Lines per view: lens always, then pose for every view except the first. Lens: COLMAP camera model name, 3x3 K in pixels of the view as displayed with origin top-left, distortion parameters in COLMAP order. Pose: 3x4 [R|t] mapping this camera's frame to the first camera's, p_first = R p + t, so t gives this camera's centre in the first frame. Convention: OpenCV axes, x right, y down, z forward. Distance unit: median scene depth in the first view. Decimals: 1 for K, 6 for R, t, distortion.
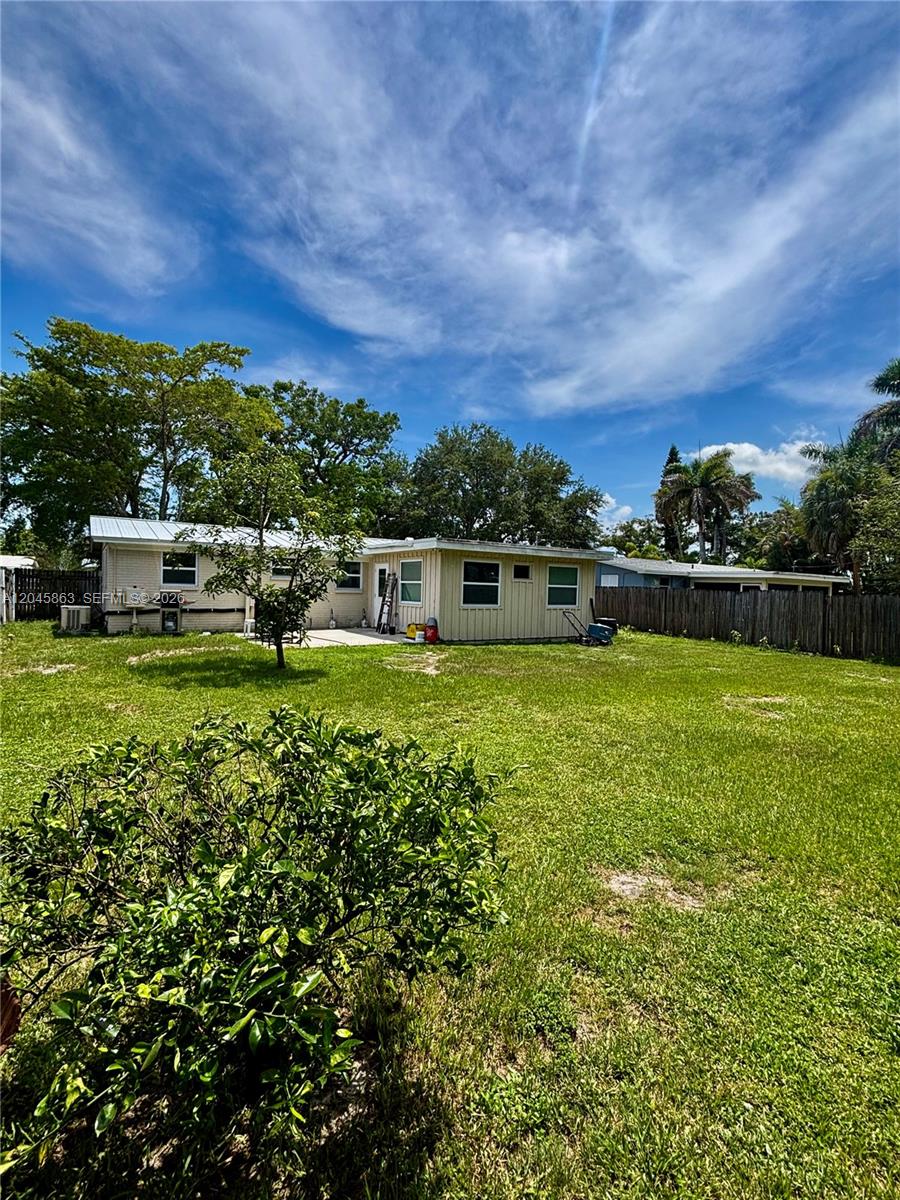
lens RADIAL K [[558.3, 0, 450.0], [0, 558.3, 600.0], [0, 0, 1]] dist [0.000168, 0.000001]
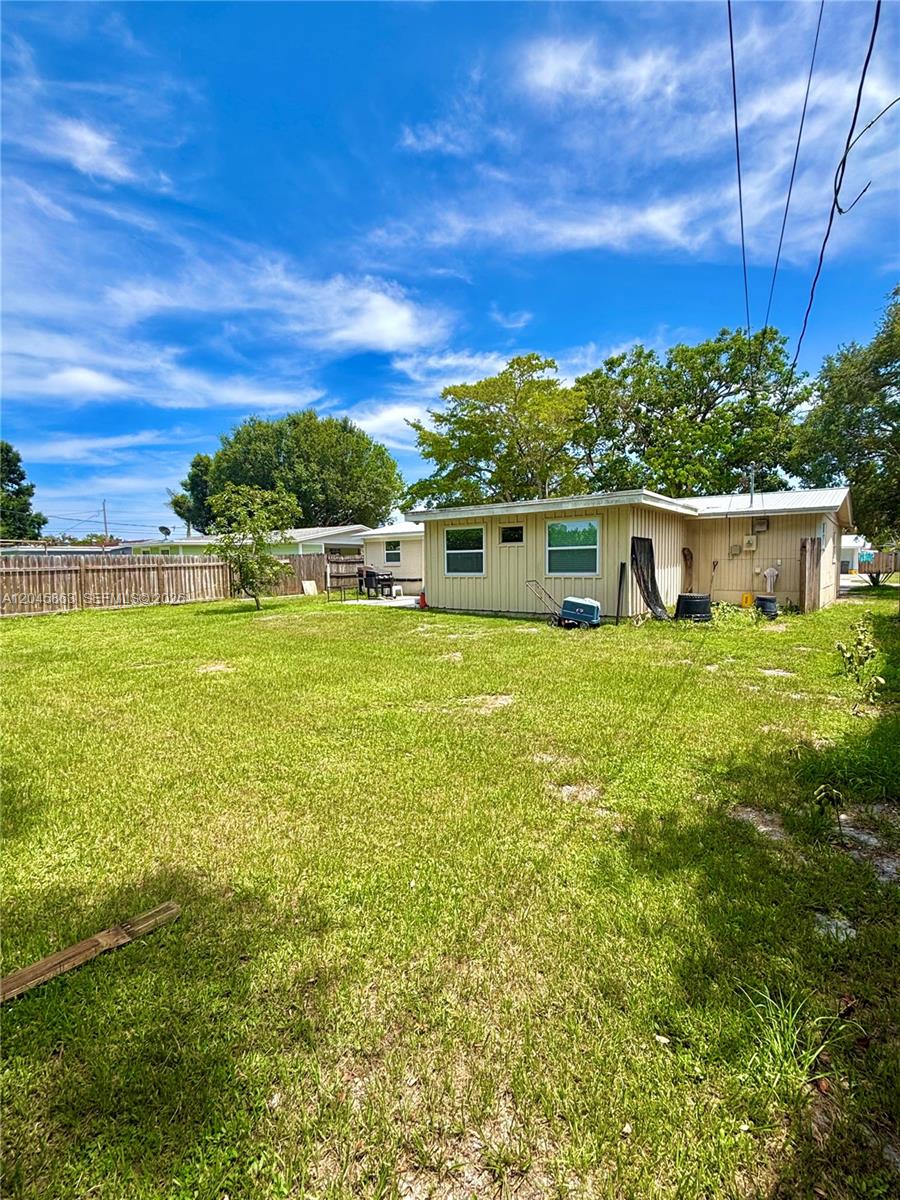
lens RADIAL K [[558.3, 0, 450.0], [0, 558.3, 600.0], [0, 0, 1]] dist [0.000168, 0.000001]
pose [[0.315075, 0.031871, -0.948532, 0.954860], [0.006020, 0.999349, 0.035578, 0.019964], [0.949048, -0.016920, 0.314678, 0.658779]]
